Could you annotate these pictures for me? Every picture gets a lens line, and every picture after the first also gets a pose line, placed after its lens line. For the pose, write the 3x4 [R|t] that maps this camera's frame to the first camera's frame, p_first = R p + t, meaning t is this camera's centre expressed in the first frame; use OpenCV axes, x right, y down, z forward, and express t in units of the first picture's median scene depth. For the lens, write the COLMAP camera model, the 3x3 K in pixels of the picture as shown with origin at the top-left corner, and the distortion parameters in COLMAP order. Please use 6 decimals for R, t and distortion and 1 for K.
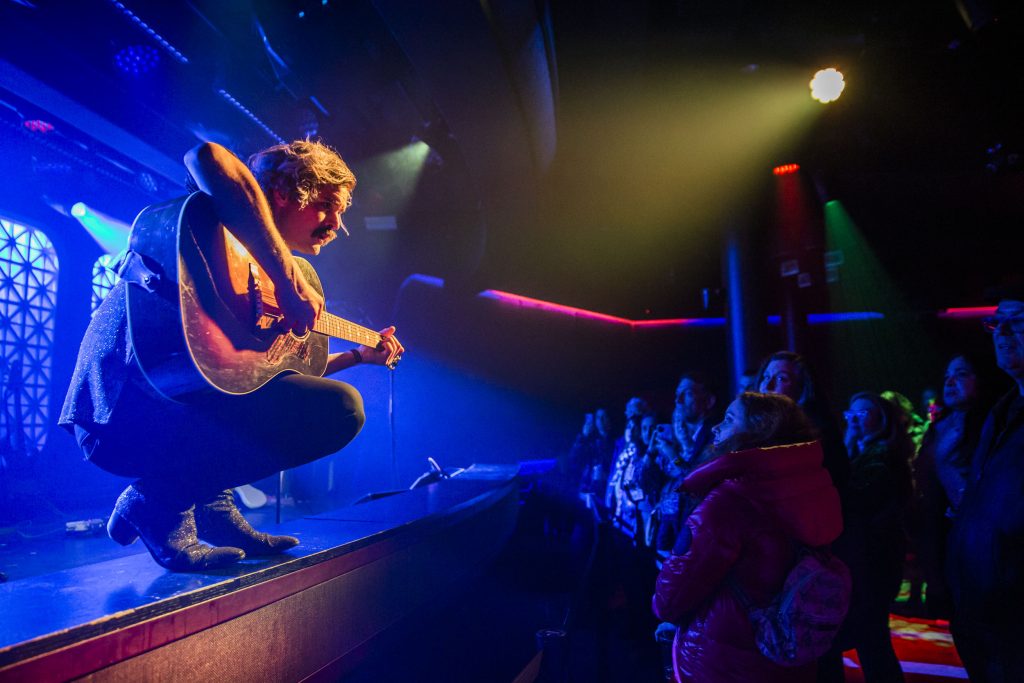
lens RADIAL K [[738.7, 0, 512.0], [0, 738.7, 341.5], [0, 0, 1]] dist [-0.003009, -0.000820]
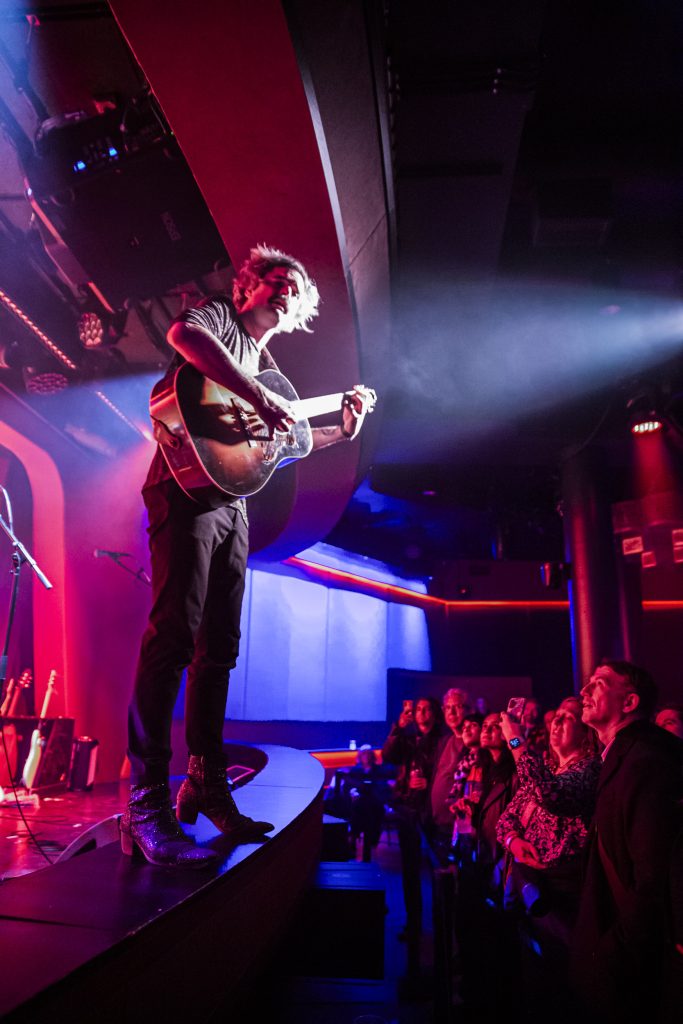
lens RADIAL K [[738.7, 0, 341.5], [0, 738.7, 512.0], [0, 0, 1]] dist [-0.003009, -0.000820]
pose [[0.998451, 0.043131, 0.035154, -0.015566], [-0.037521, 0.988420, -0.147029, 0.007731], [-0.041088, 0.145482, 0.988507, 0.161961]]
